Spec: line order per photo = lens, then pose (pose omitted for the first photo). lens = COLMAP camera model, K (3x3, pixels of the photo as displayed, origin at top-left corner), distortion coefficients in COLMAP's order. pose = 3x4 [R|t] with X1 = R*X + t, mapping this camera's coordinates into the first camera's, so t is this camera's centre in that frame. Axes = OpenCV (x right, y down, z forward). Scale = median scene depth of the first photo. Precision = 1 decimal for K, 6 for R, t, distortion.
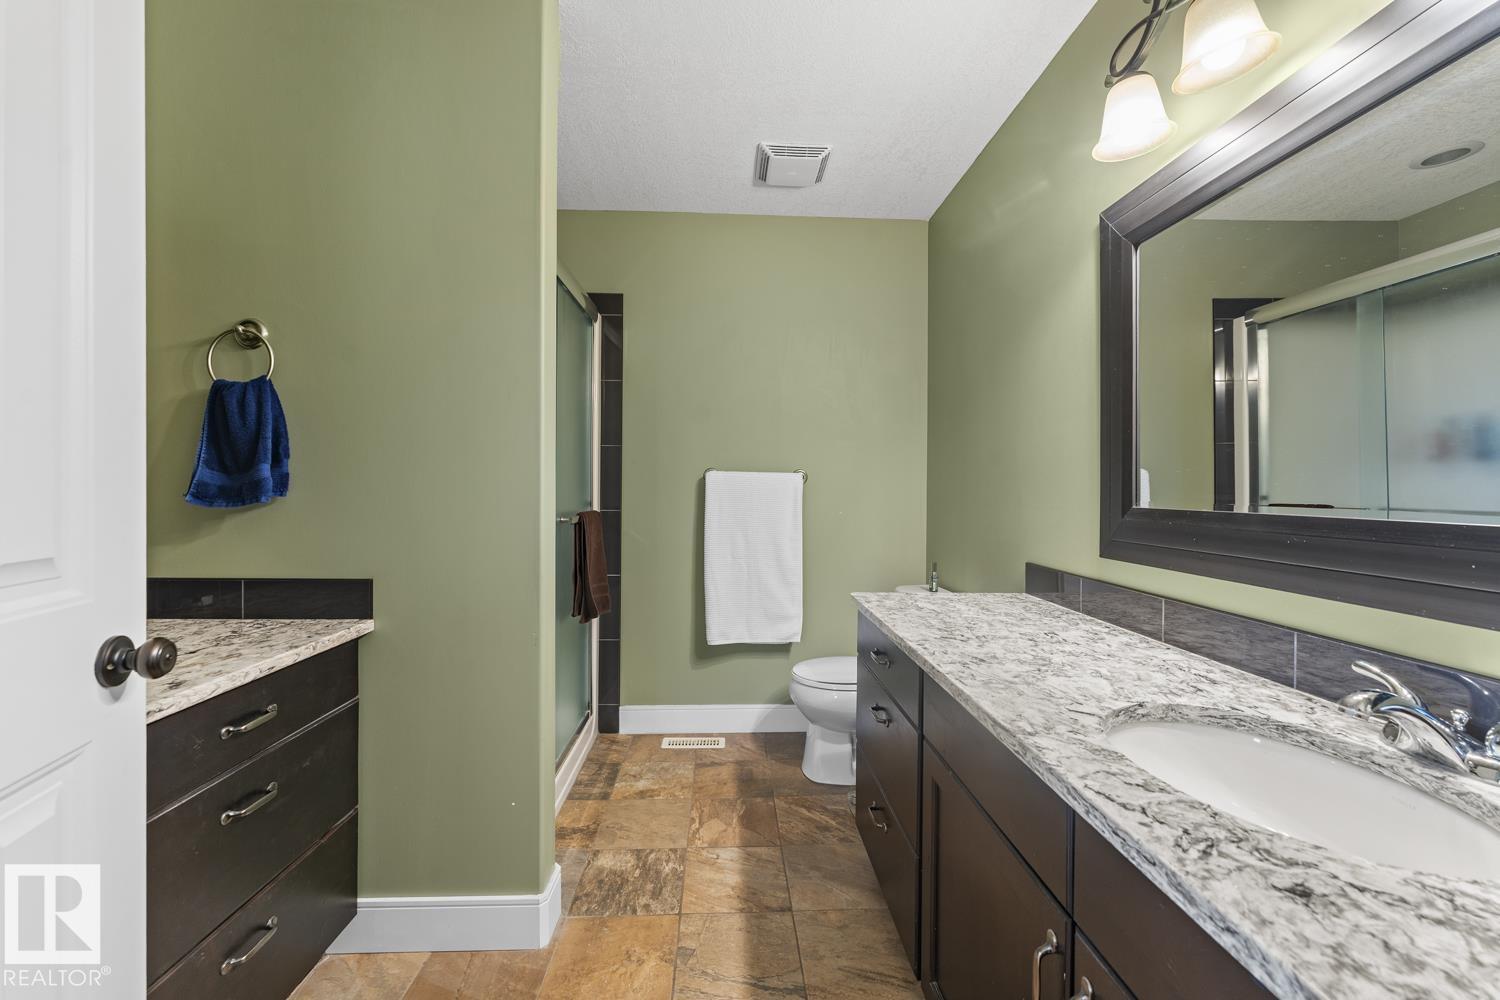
lens RADIAL K [[606.4, 0, 753.0], [0, 606.4, 500.0], [0, 0, 1]] dist [0.003532, 0.000359]
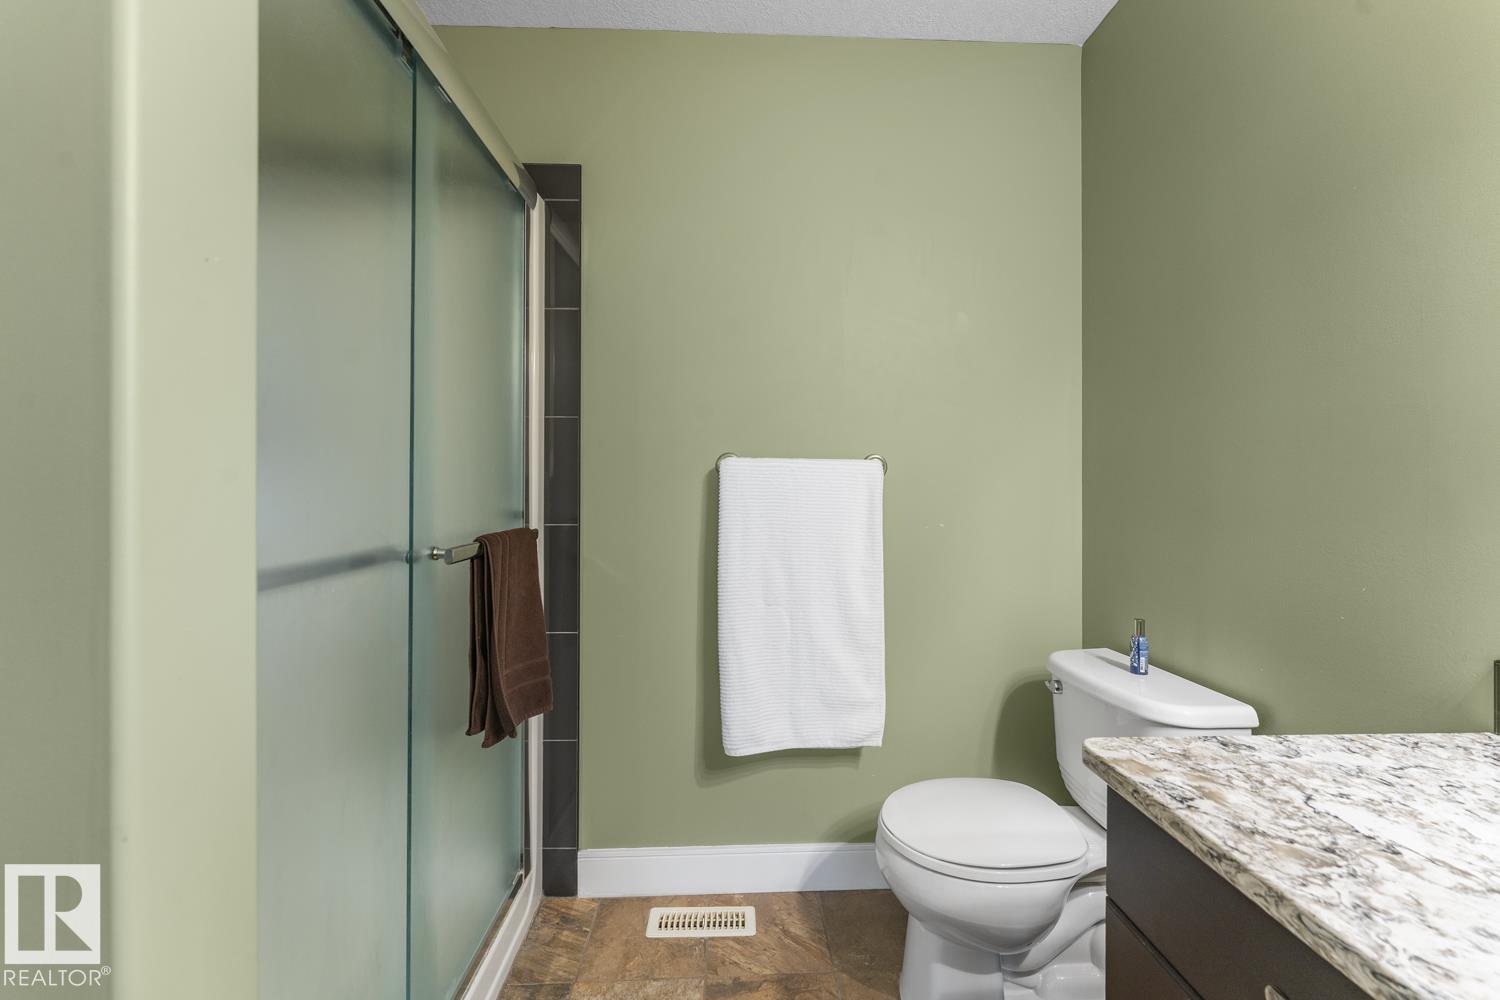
lens RADIAL K [[606.4, 0, 746.1], [0, 606.4, 491.7], [0, 0, 1]] dist [0.003532, 0.000359]
pose [[0.999722, -0.006627, -0.022647, -0.038733], [0.006363, 0.999911, -0.011737, -0.007207], [0.022723, 0.011590, 0.999675, 0.404347]]
